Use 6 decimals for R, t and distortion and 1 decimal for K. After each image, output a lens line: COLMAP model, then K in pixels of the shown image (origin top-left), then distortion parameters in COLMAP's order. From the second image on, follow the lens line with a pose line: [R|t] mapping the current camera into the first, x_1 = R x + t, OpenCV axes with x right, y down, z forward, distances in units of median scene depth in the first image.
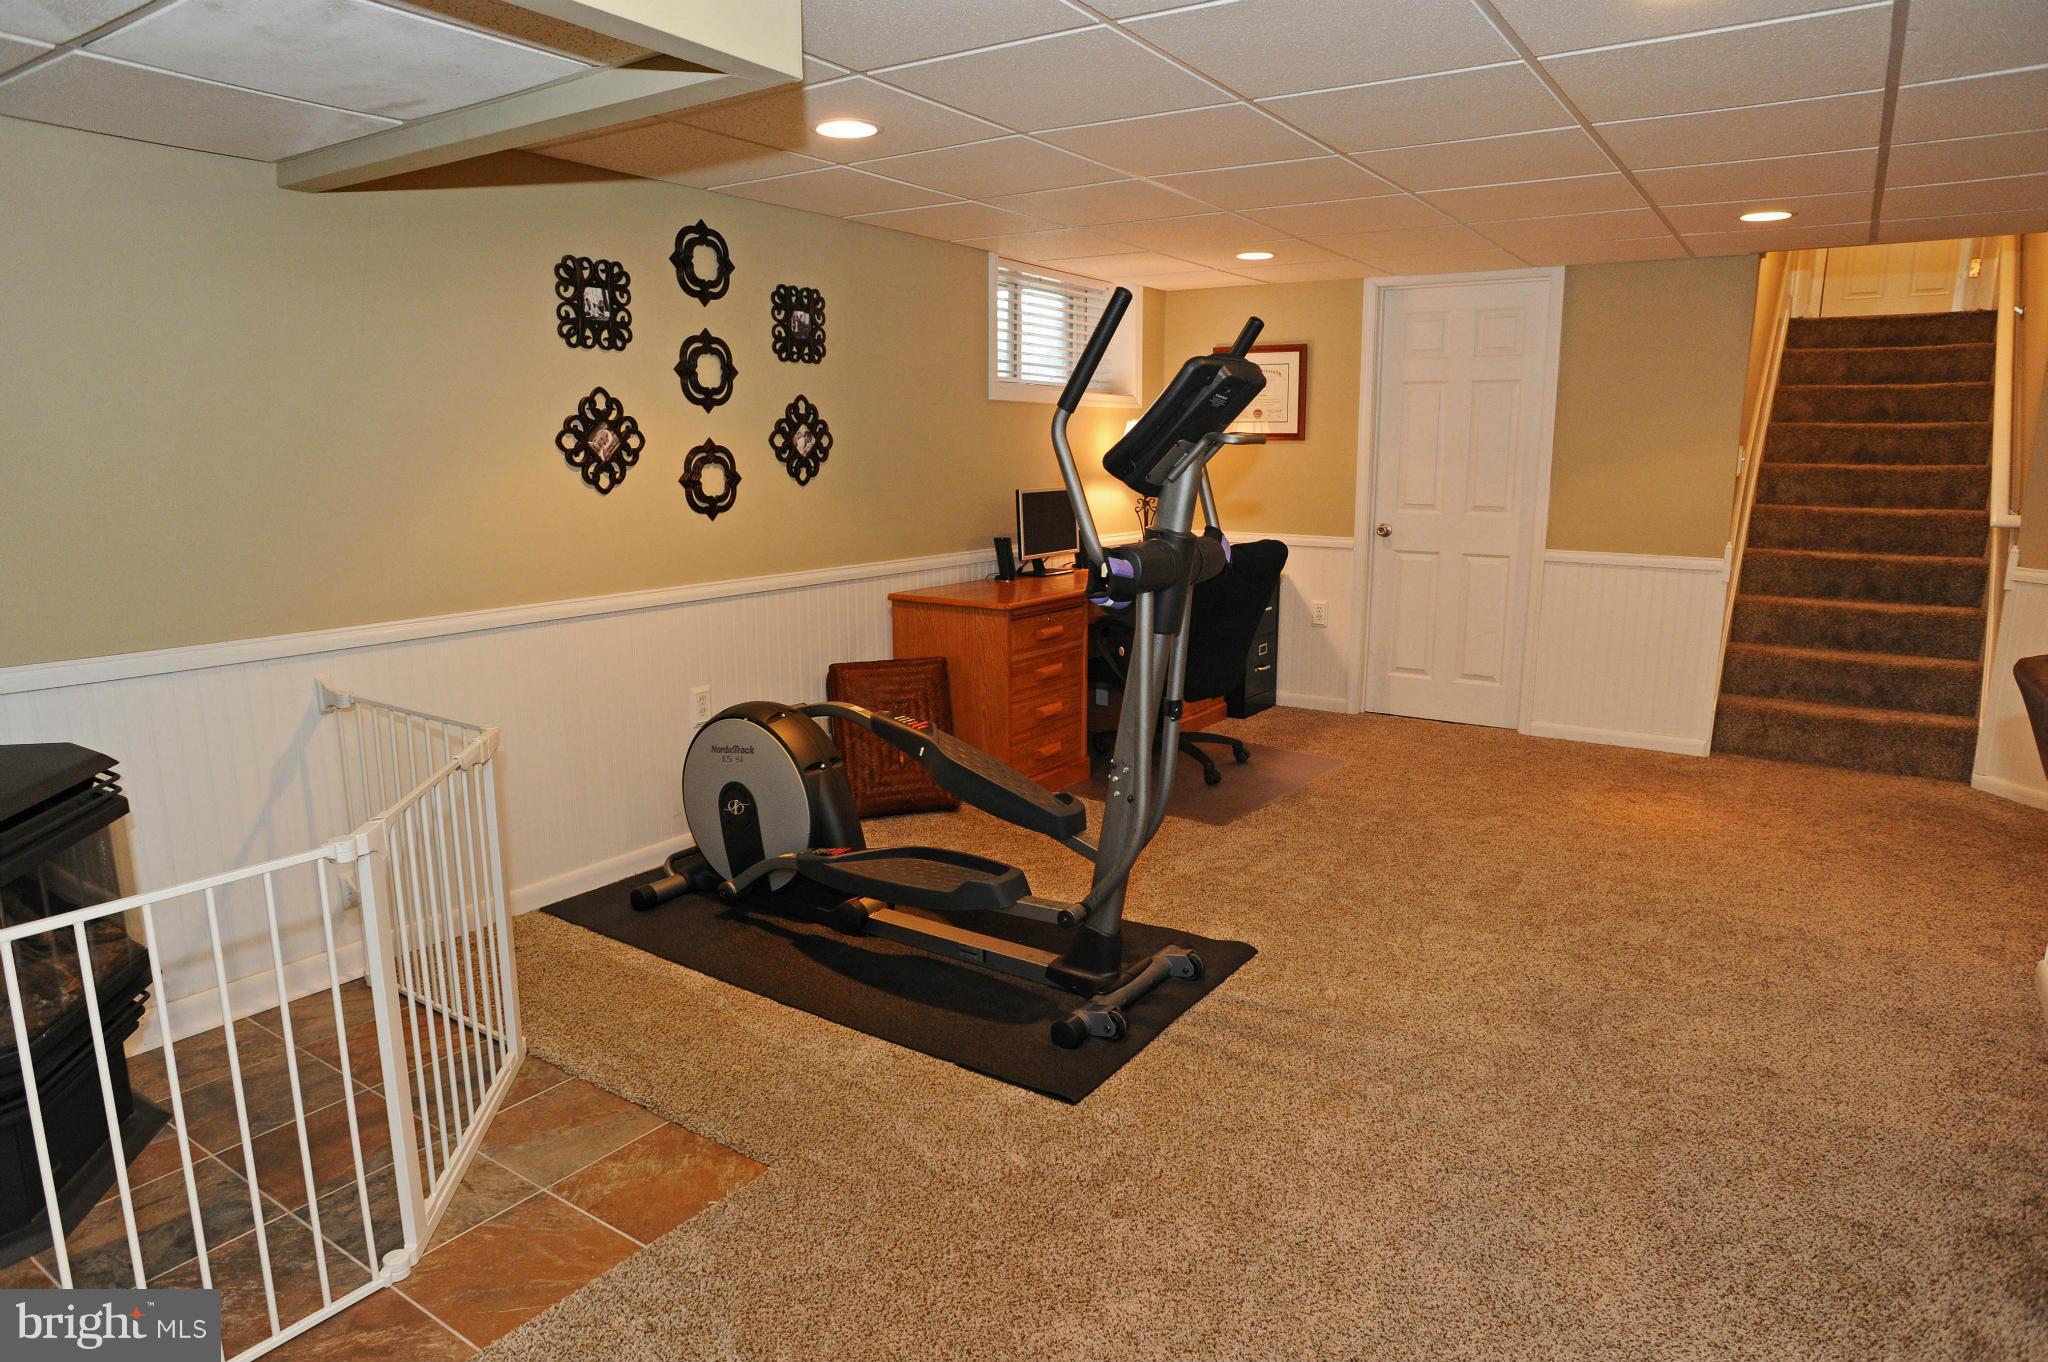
lens RADIAL K [[1223.8, 0, 1024.0], [0, 1223.8, 681.0], [0, 0, 1]] dist [-0.048414, -0.000361]
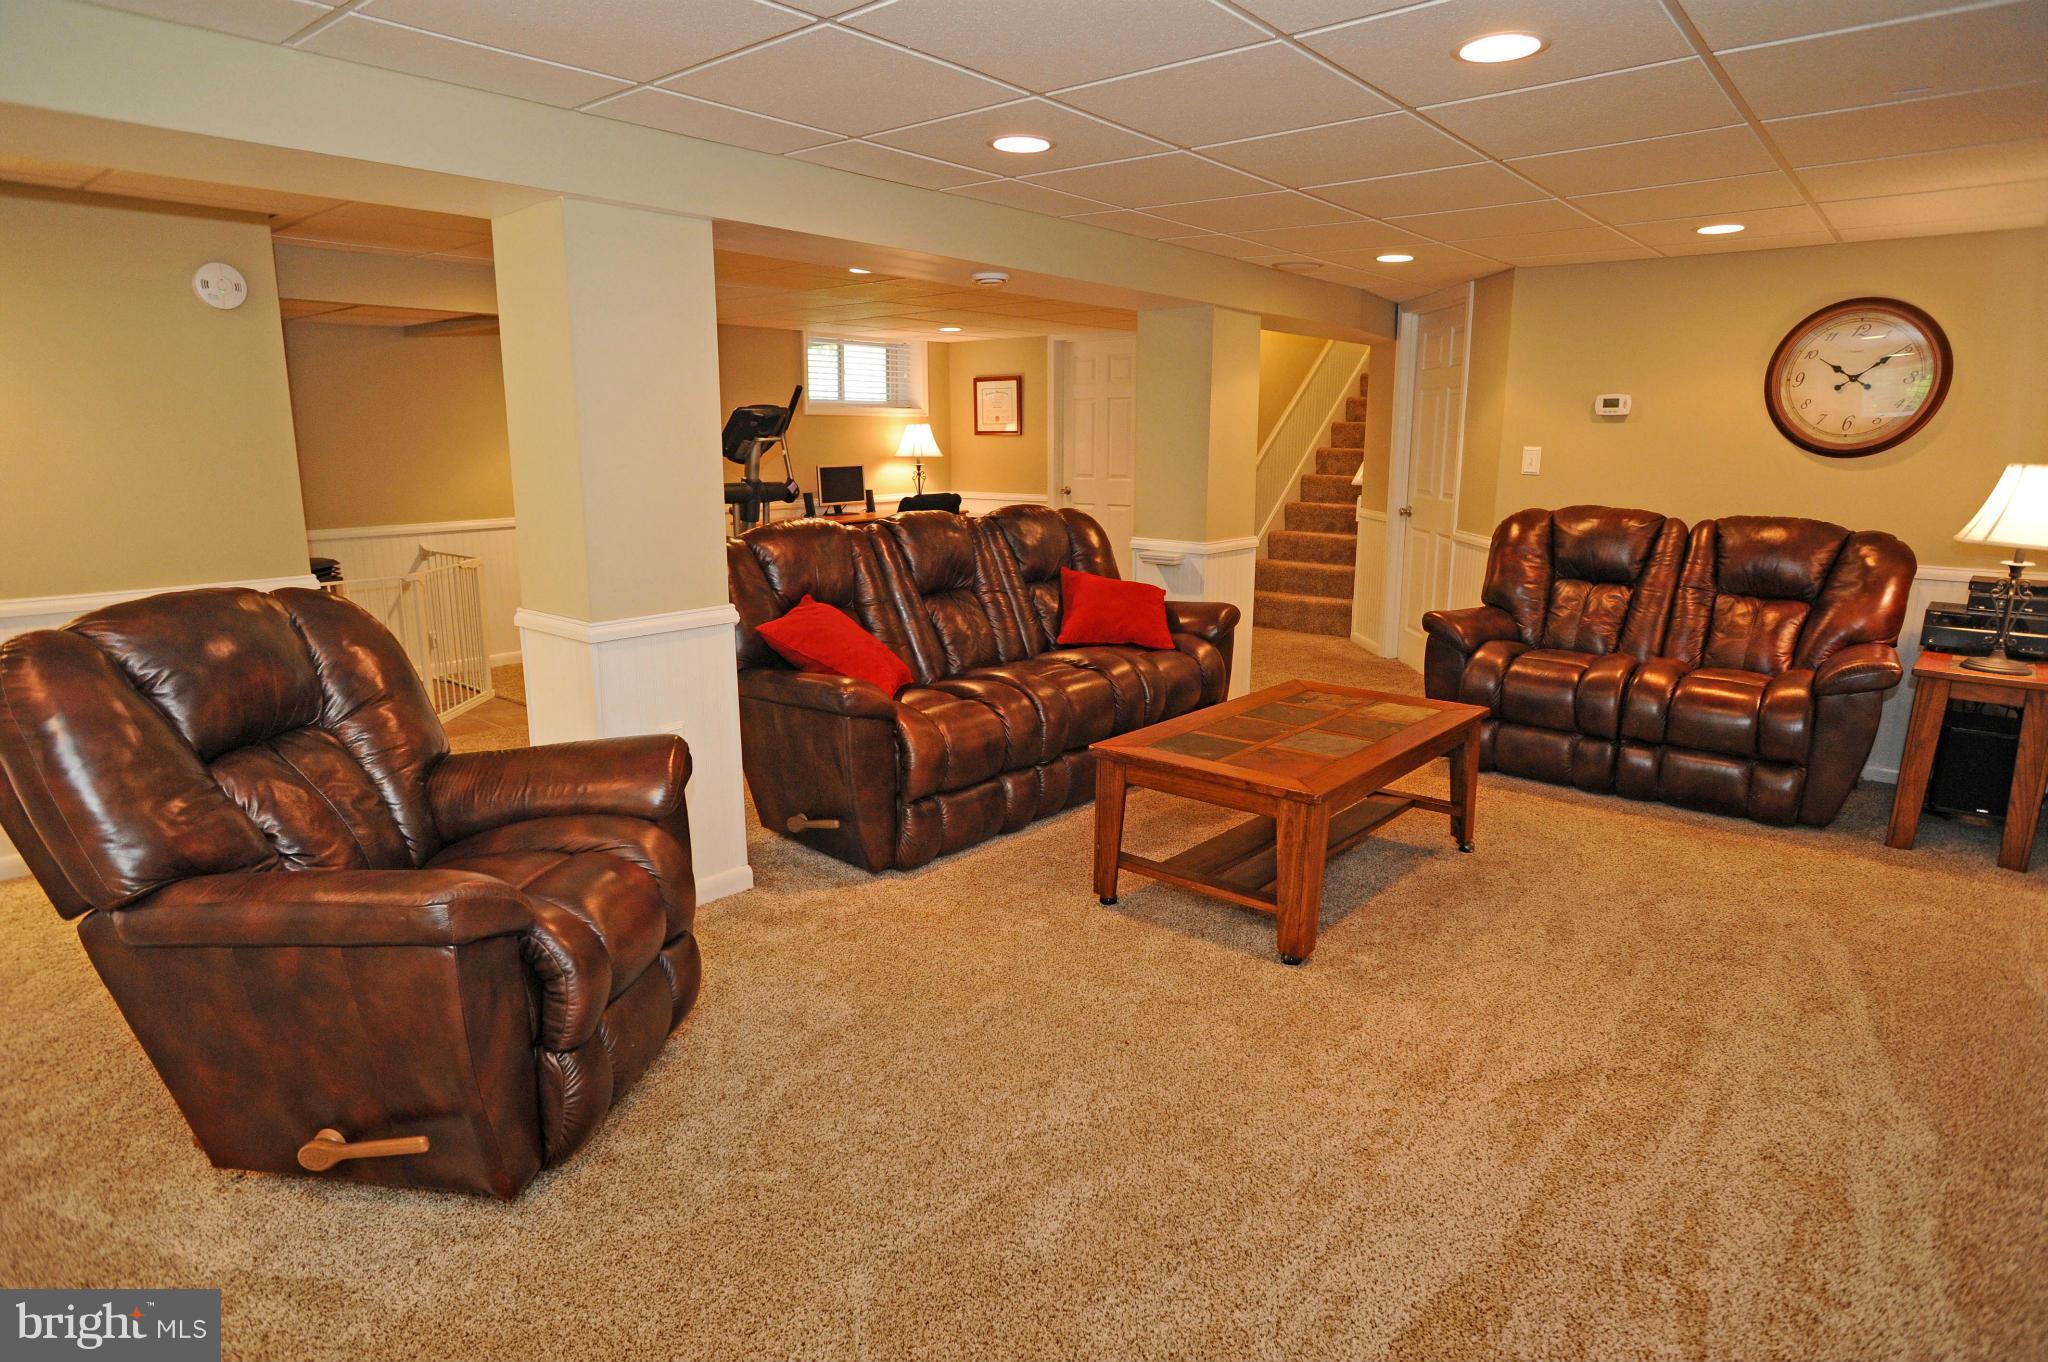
lens RADIAL K [[1169.4, 0, 1031.0], [0, 1169.4, 692.8], [0, 0, 1]] dist [-0.080139, 0.050529]
pose [[0.992548, 0.024238, -0.119421, 0.482778], [-0.022157, 0.999579, 0.018723, 0.125676], [0.119825, -0.015937, 0.992667, -0.590439]]
